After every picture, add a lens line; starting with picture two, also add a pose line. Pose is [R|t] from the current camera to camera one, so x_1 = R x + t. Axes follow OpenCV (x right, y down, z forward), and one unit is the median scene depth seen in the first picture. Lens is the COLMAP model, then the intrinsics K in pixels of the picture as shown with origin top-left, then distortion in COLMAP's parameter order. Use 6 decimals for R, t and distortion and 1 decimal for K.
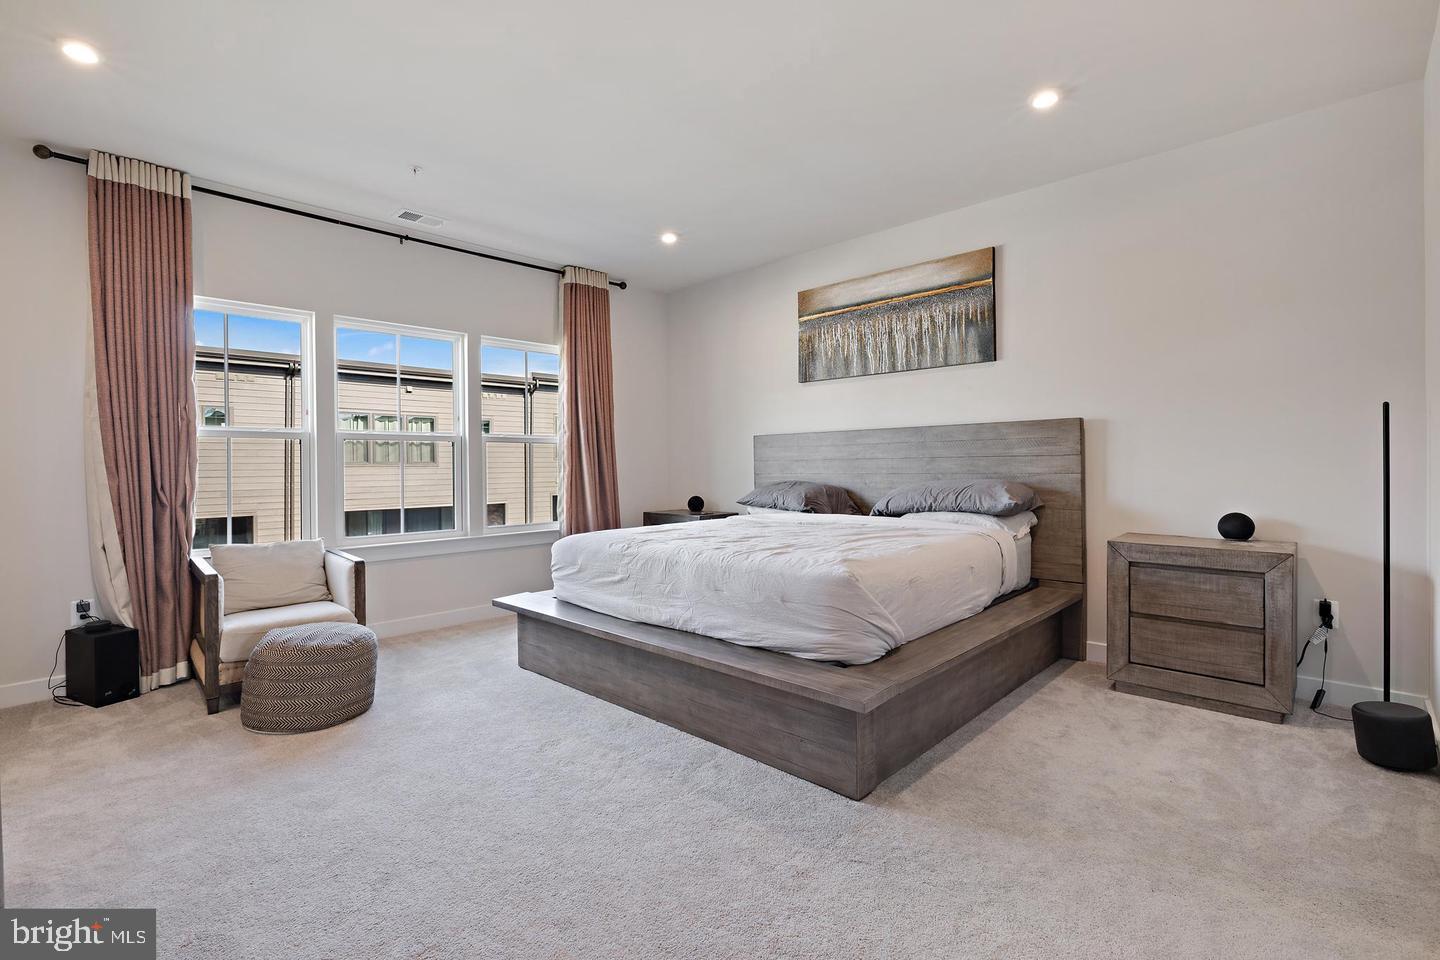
lens RADIAL K [[674.7, 0, 719.0], [0, 674.7, 473.9], [0, 0, 1]] dist [0.000701, -0.000149]
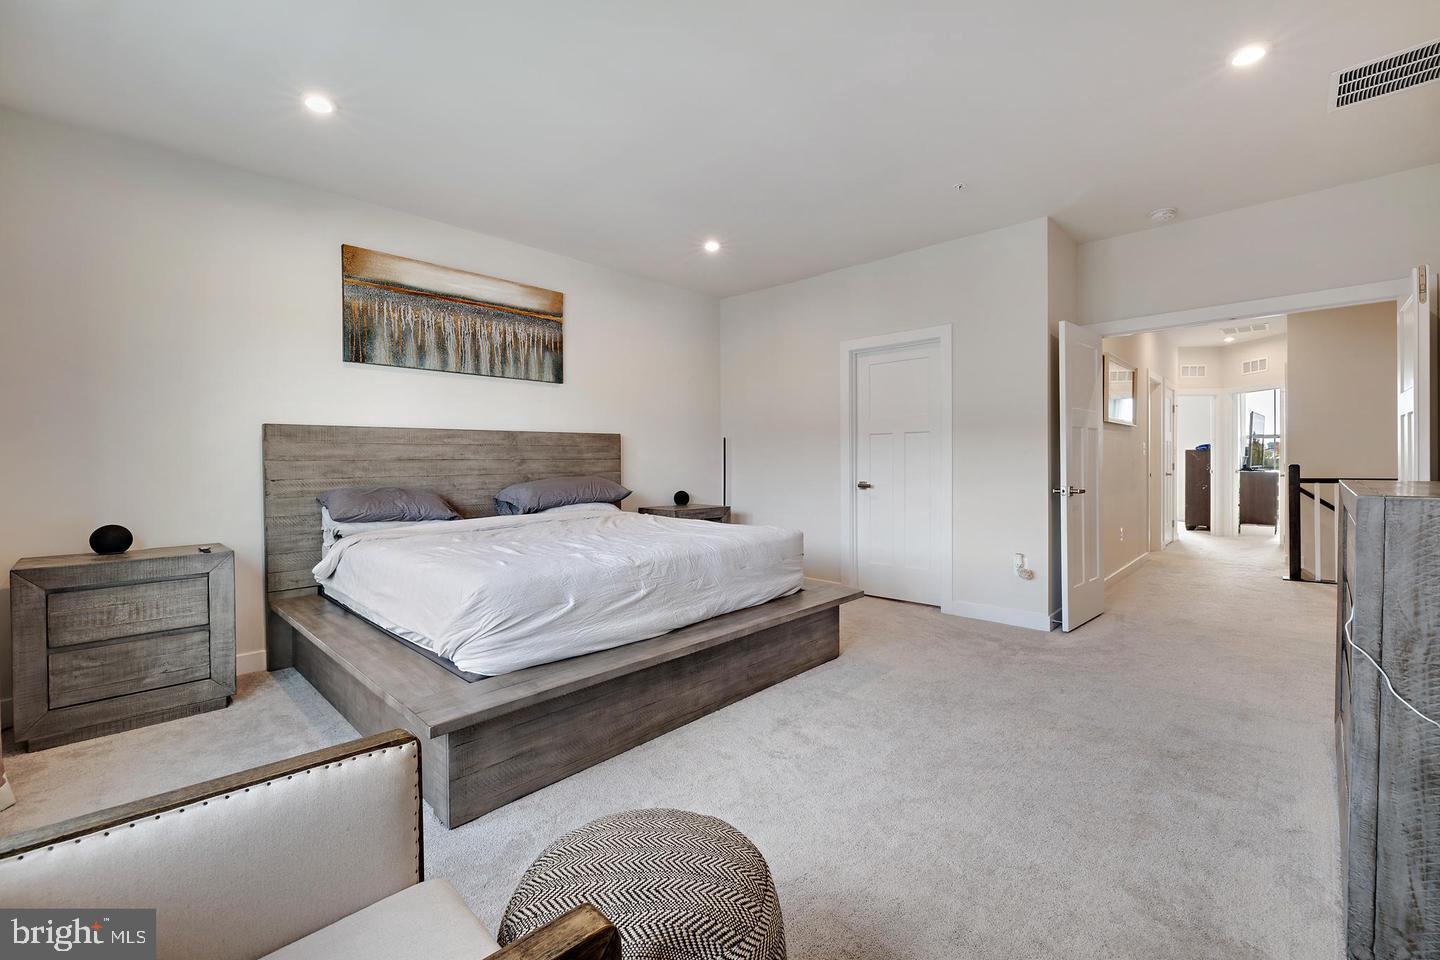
lens RADIAL K [[605.6, 0, 718.8], [0, 605.6, 475.4], [0, 0, 1]] dist [0.001994, -0.000415]
pose [[-0.018887, -0.009454, 0.999777, -0.697777], [0.024407, 0.999653, 0.009914, 0.000215], [-0.999524, 0.024589, -0.018650, 0.698042]]
